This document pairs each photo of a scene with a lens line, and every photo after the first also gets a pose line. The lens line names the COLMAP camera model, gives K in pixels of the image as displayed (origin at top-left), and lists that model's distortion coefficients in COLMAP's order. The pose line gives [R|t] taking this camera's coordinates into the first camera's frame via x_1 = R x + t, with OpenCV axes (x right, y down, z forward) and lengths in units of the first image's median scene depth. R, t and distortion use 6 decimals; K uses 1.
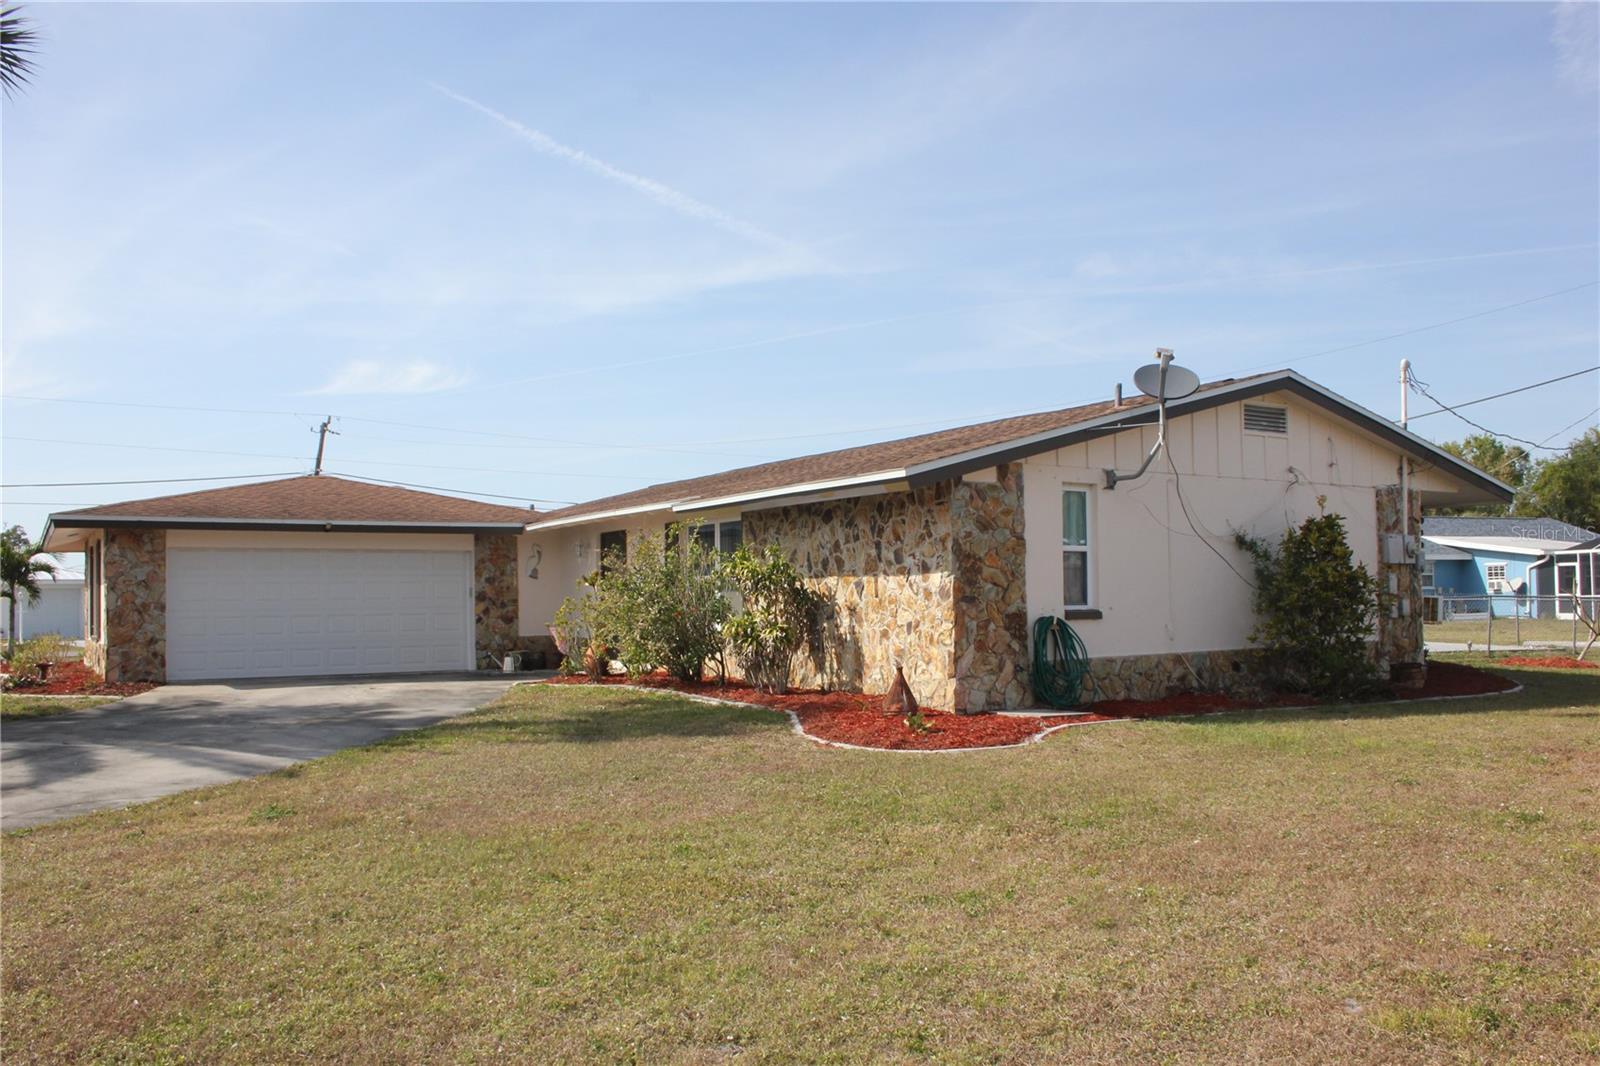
lens RADIAL K [[1332.8, 0, 803.1], [0, 1332.8, 580.7], [0, 0, 1]] dist [-0.154430, 0.126731]
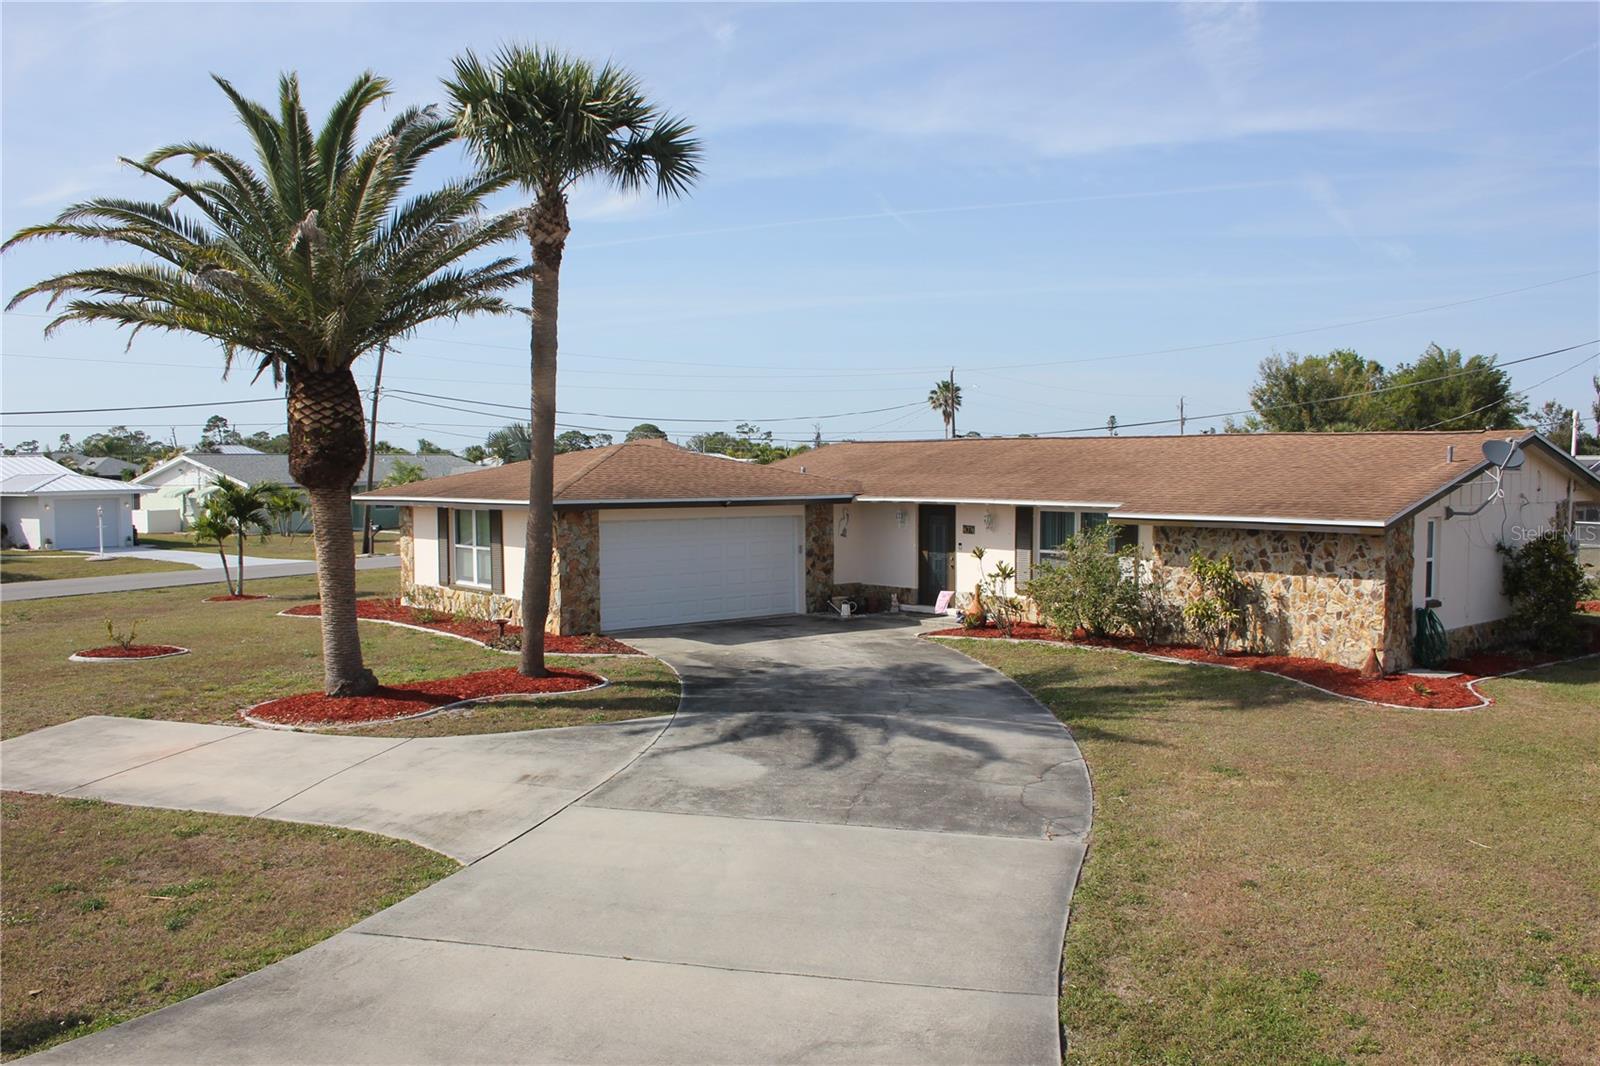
lens RADIAL K [[1332.8, 0, 798.0], [0, 1332.8, 559.5], [0, 0, 1]] dist [-0.154430, 0.126731]
pose [[0.989231, 0.000165, 0.146363, -0.699292], [-0.012322, 0.996543, 0.082157, -0.132971], [-0.145843, -0.083075, 0.985814, -0.331765]]
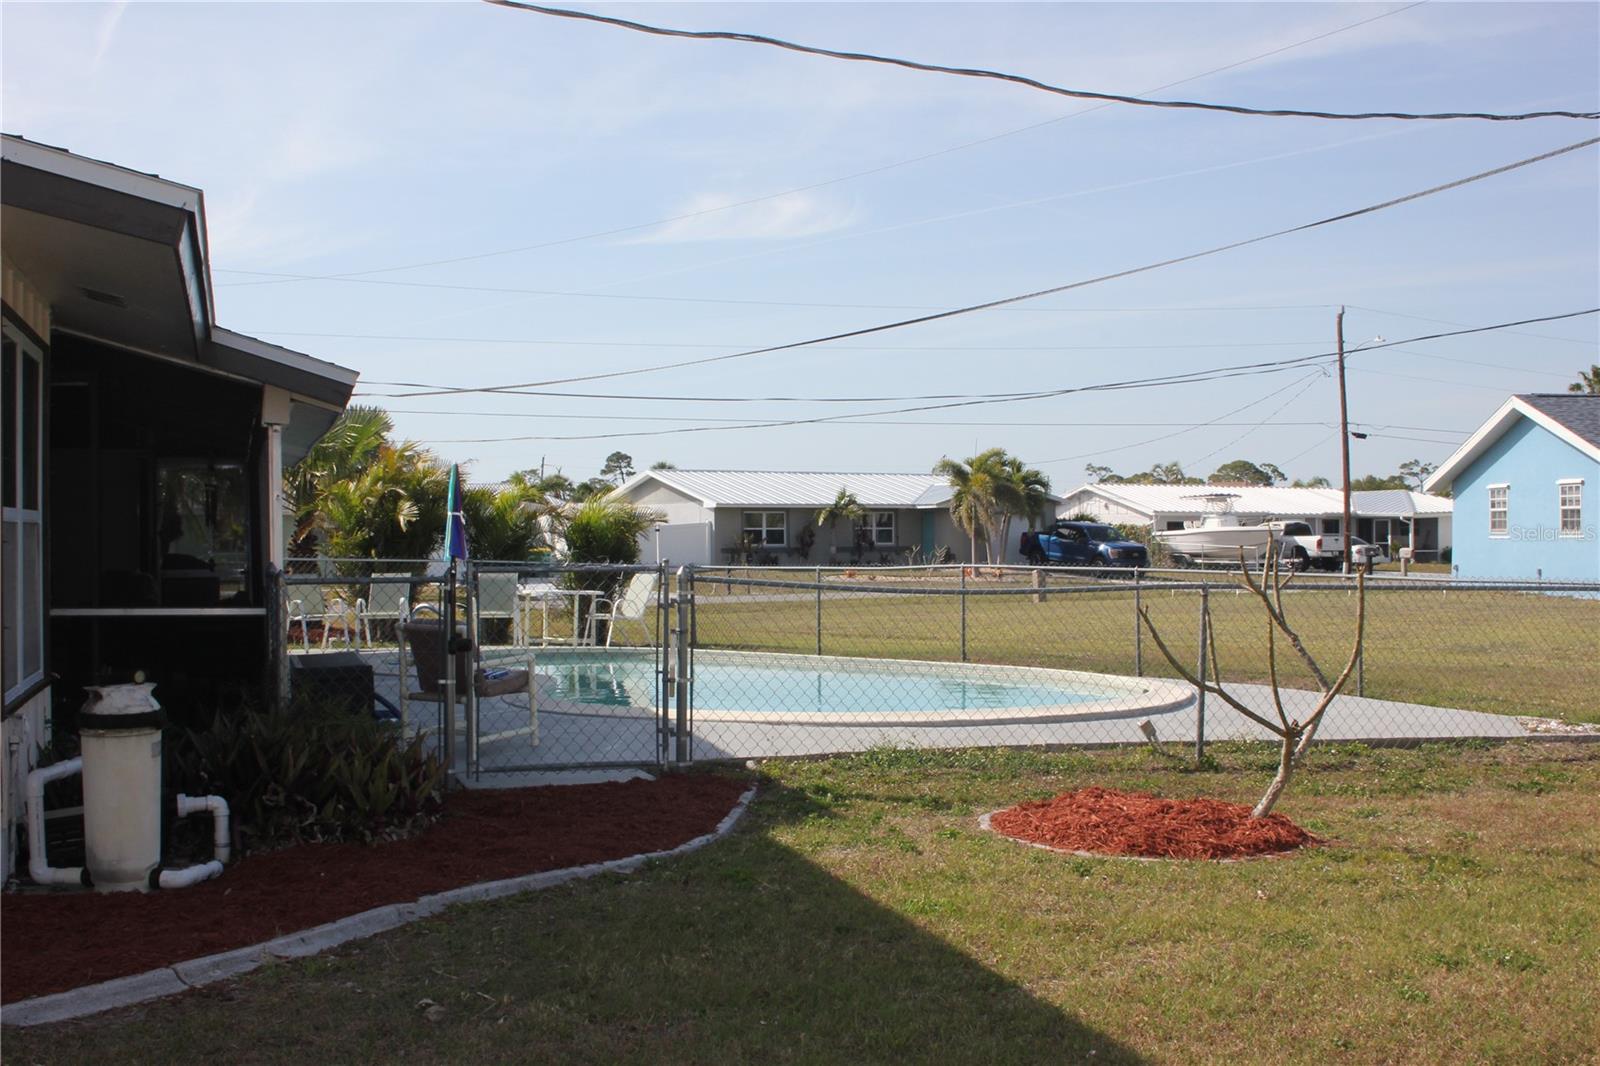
lens RADIAL K [[1903.5, 0, 823.8], [0, 1903.5, 591.9], [0, 0, 1]] dist [-0.035848, 0.000000]
pose [[0.970082, 0.017574, -0.242139, 0.943119], [-0.006511, 0.998901, 0.046413, -0.015700], [0.242689, -0.043448, 0.969131, 0.840995]]
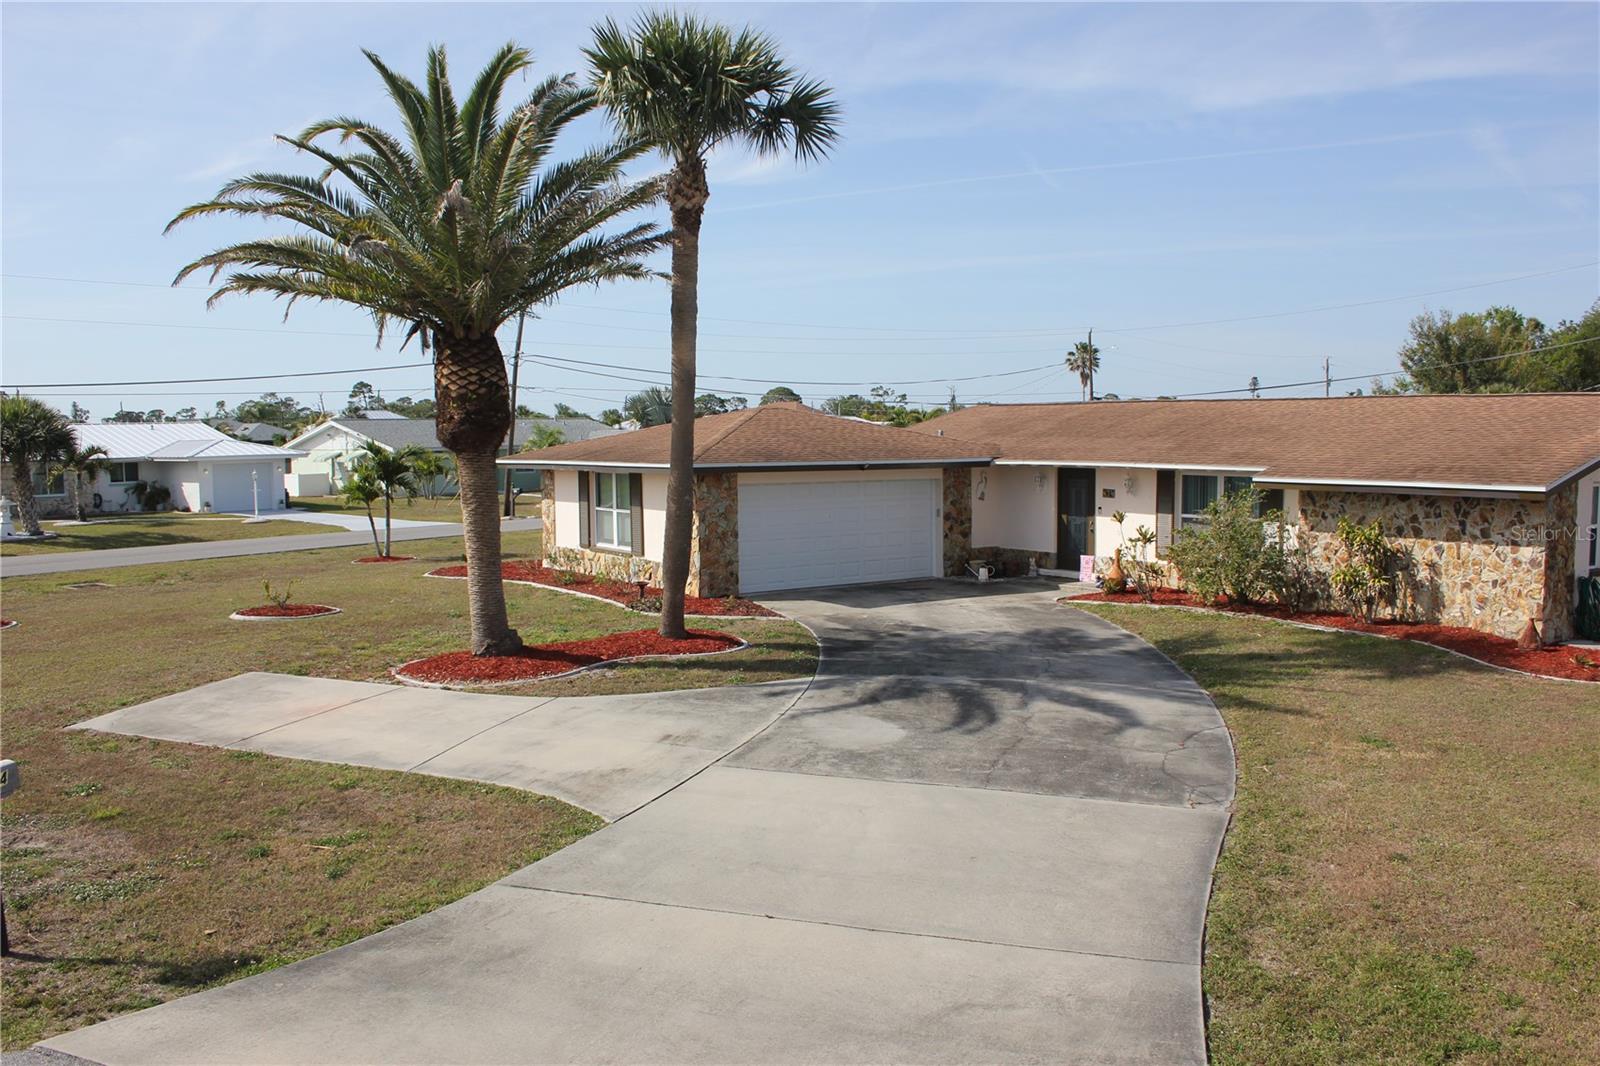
lens RADIAL K [[1332.8, 0, 796.4], [0, 1332.8, 560.2], [0, 0, 1]] dist [-0.154430, 0.126731]
pose [[0.998982, 0.001384, 0.045096, -0.704144], [-0.006398, 0.993774, 0.111232, -0.133349], [-0.044661, -0.111407, 0.992771, -0.333575]]
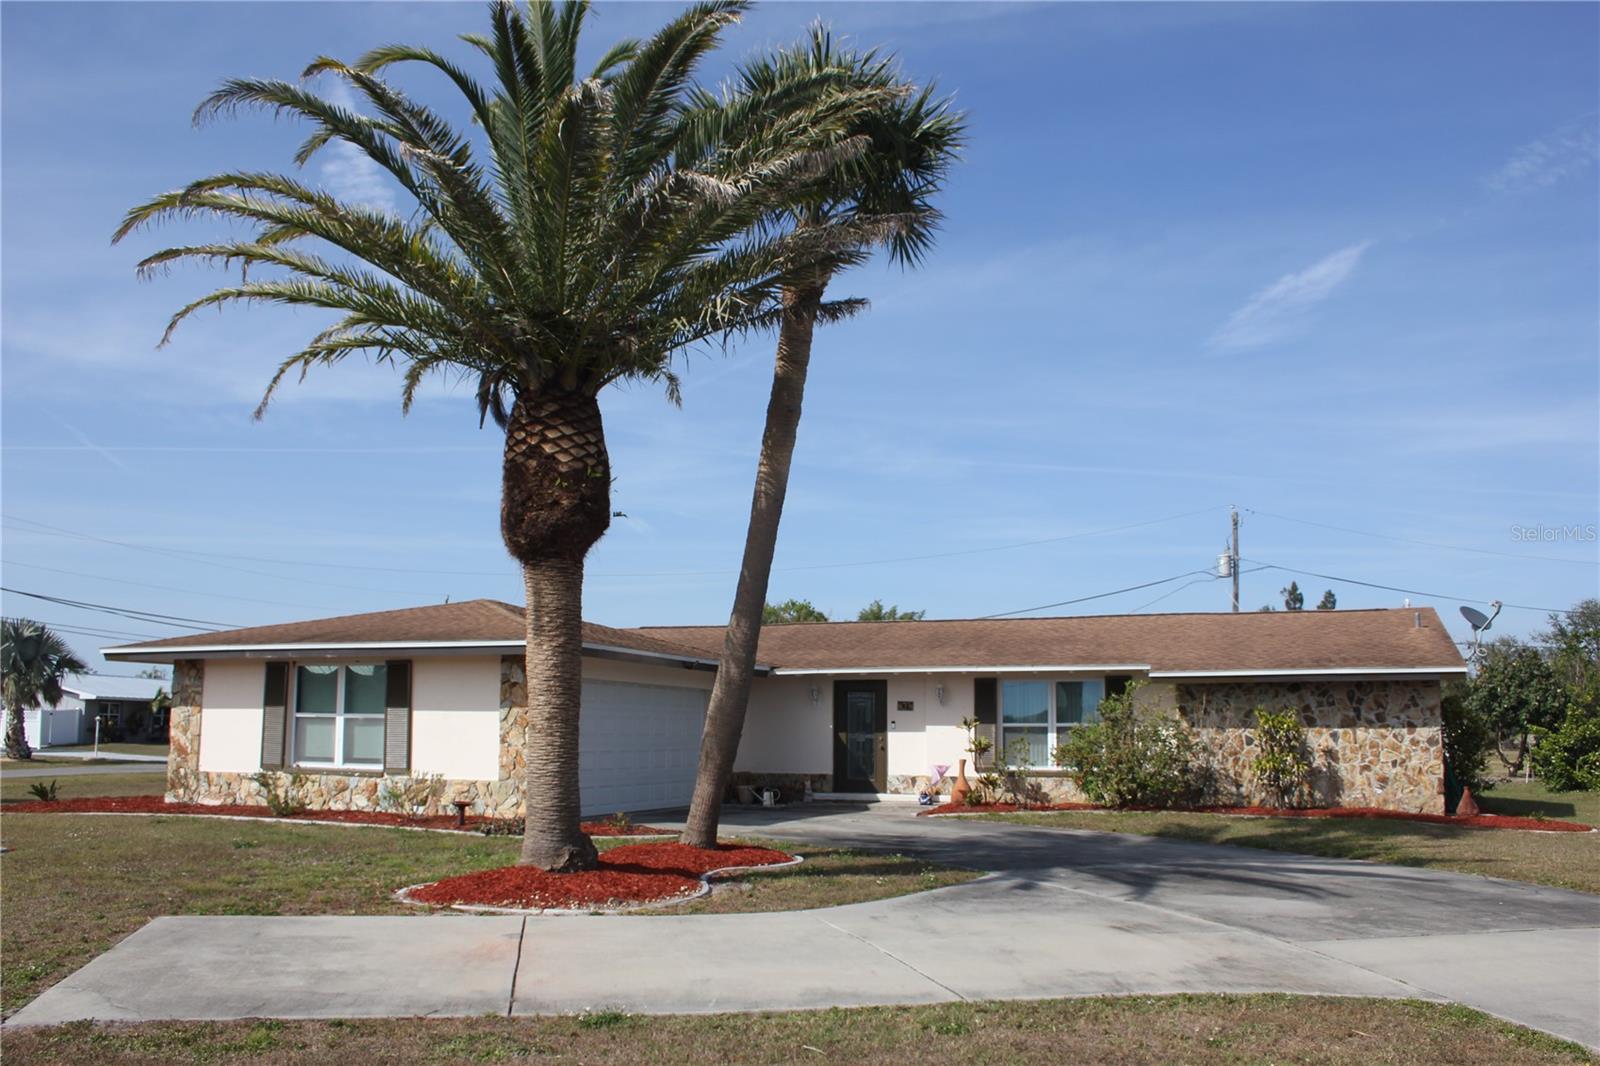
lens RADIAL K [[1332.8, 0, 807.7], [0, 1332.8, 560.5], [0, 0, 1]] dist [-0.154430, 0.126731]
pose [[0.799239, 0.096996, 0.593135, -1.330710], [-0.028211, 0.991858, -0.124185, 0.006807], [-0.600351, 0.082521, 0.795468, 0.172692]]
